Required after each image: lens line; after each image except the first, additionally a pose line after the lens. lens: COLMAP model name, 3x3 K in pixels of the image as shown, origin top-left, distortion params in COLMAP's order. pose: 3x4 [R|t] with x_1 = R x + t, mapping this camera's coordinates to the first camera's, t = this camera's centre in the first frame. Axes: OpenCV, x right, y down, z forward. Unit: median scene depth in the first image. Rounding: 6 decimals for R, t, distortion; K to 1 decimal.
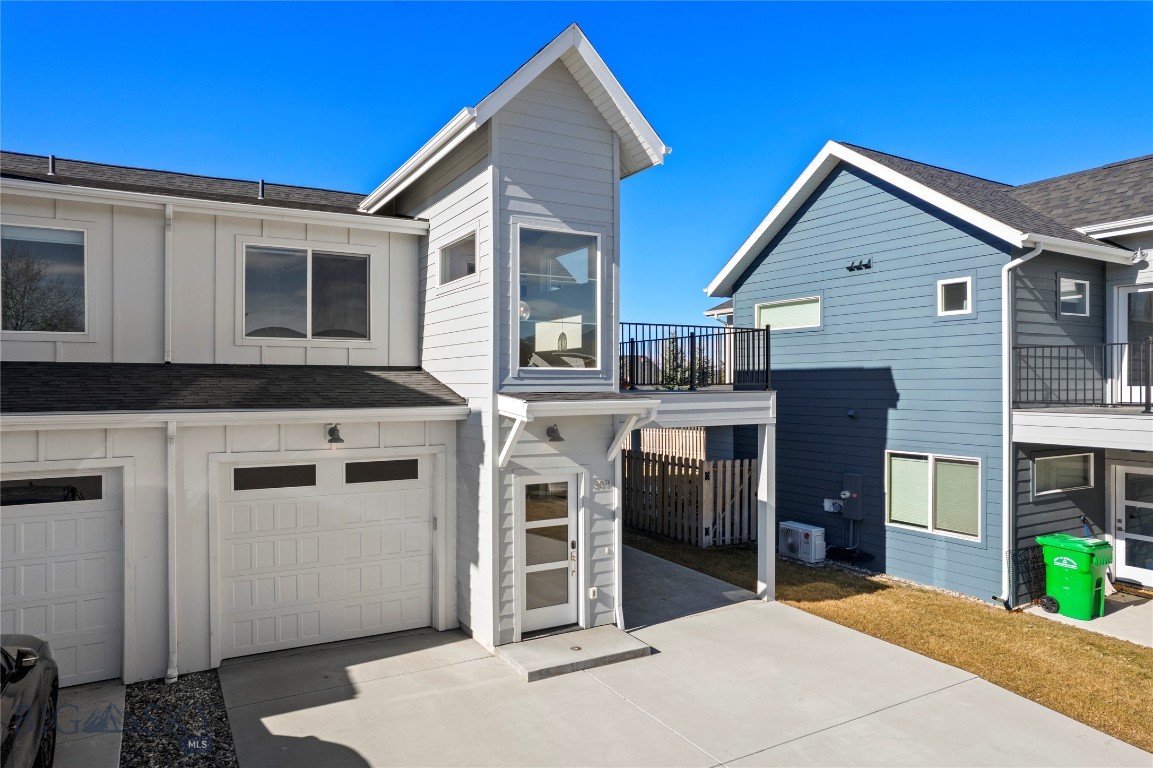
lens RADIAL K [[740.3, 0, 578.7], [0, 740.3, 384.3], [0, 0, 1]] dist [-0.087443, 0.079397]
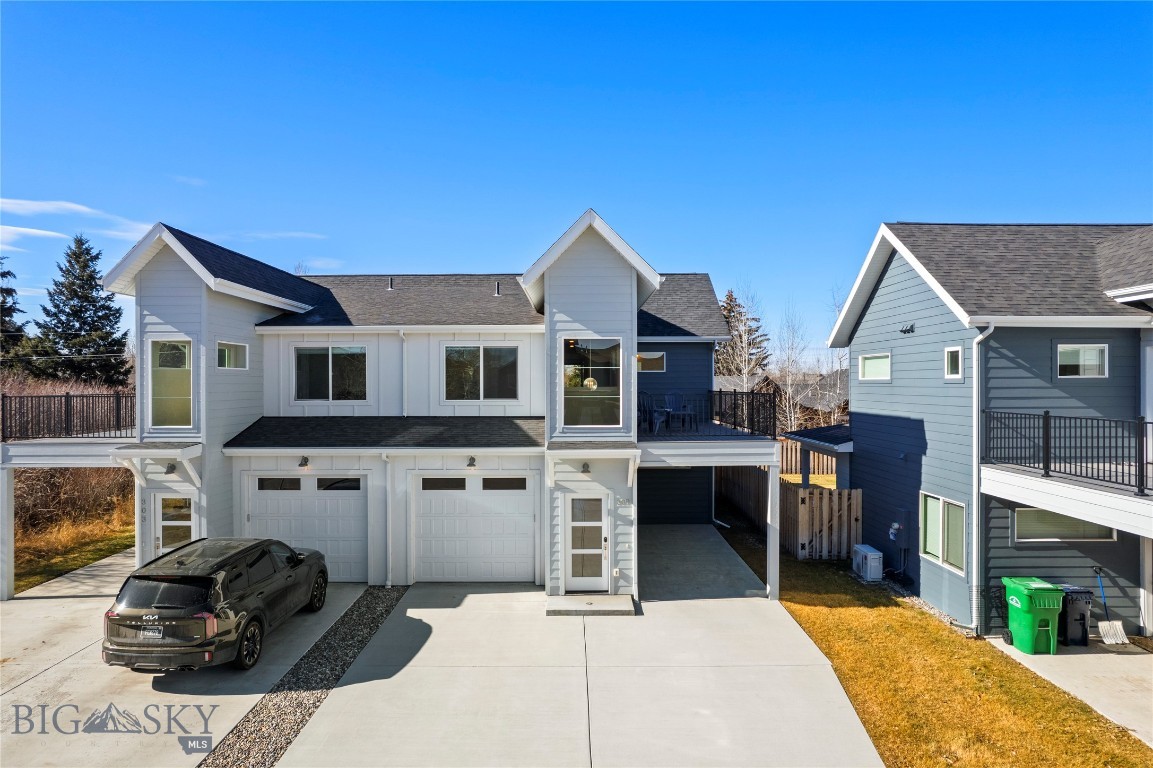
lens RADIAL K [[740.3, 0, 578.7], [0, 740.3, 384.3], [0, 0, 1]] dist [-0.087443, 0.079397]
pose [[0.868731, -0.000756, -0.495283, 0.696739], [0.001451, 0.999998, 0.001018, -0.107481], [0.495281, -0.001603, 0.868731, -0.362232]]
